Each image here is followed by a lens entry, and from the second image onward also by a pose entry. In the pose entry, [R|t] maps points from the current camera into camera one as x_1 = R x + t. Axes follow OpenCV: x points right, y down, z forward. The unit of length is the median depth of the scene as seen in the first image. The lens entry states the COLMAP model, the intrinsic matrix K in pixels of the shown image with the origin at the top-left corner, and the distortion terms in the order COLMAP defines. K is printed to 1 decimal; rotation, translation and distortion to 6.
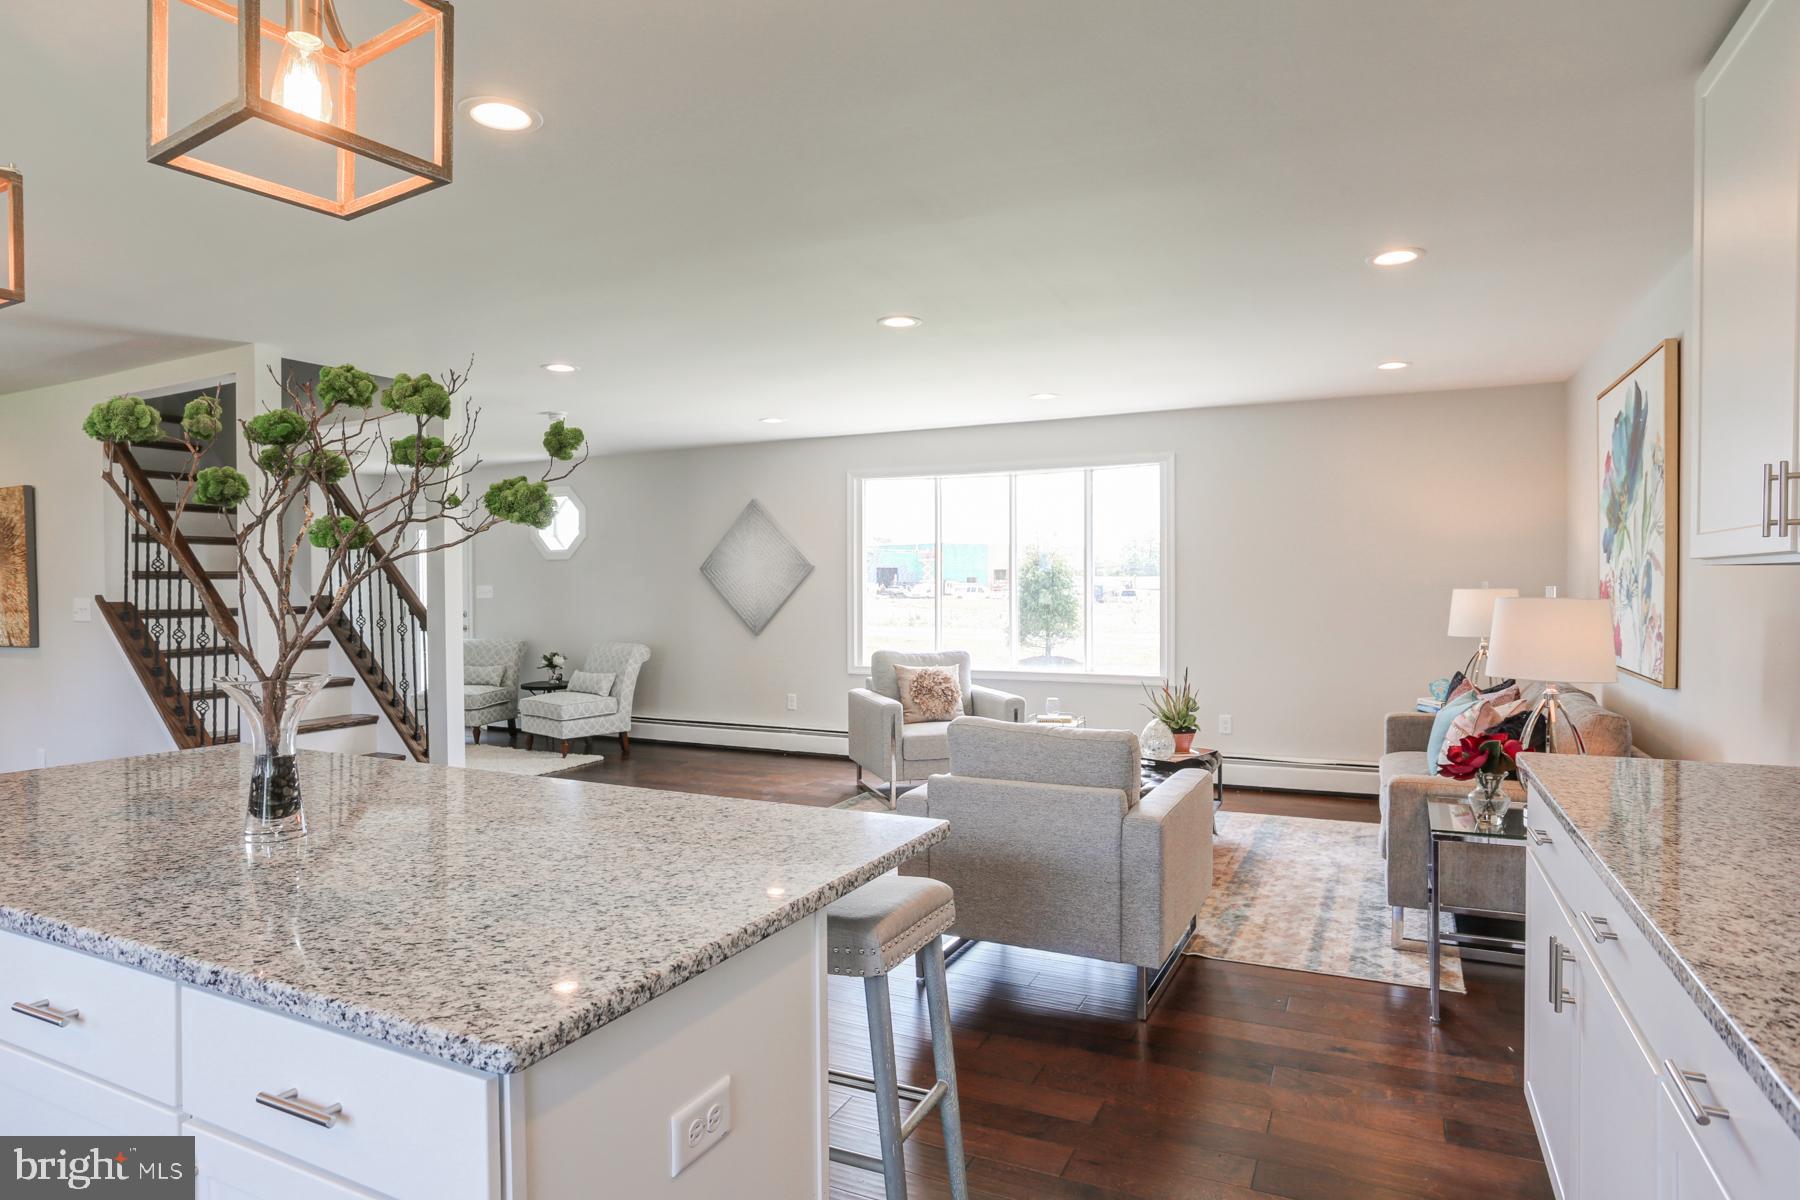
lens RADIAL K [[1008.4, 0, 929.2], [0, 1008.4, 595.0], [0, 0, 1]] dist [-0.039001, 0.000563]
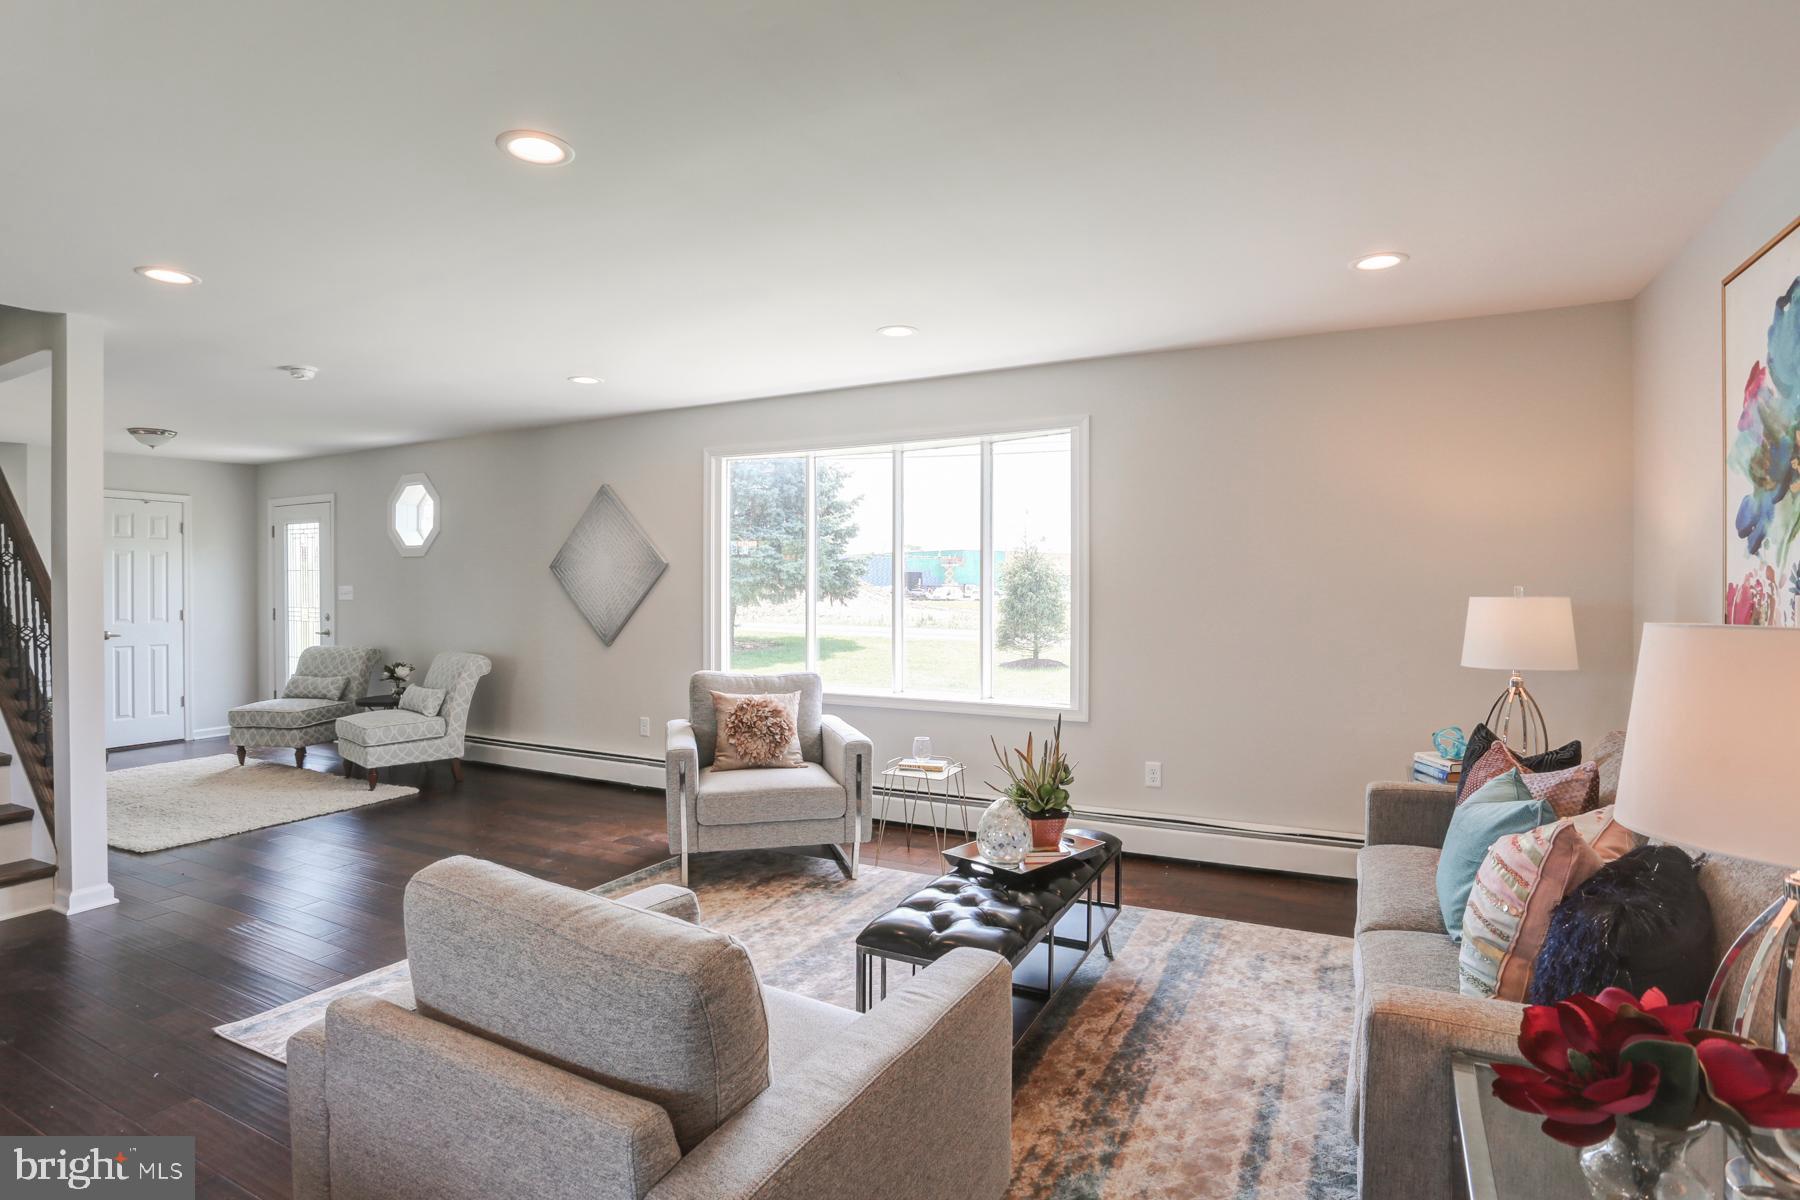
lens RADIAL K [[932.2, 0, 906.8], [0, 932.2, 592.0], [0, 0, 1]] dist [-0.063244, 0.028510]
pose [[0.999103, 0.005368, -0.041997, 0.142573], [-0.005610, 0.999968, -0.005648, -0.002993], [0.041965, 0.005879, 0.999102, 0.306467]]
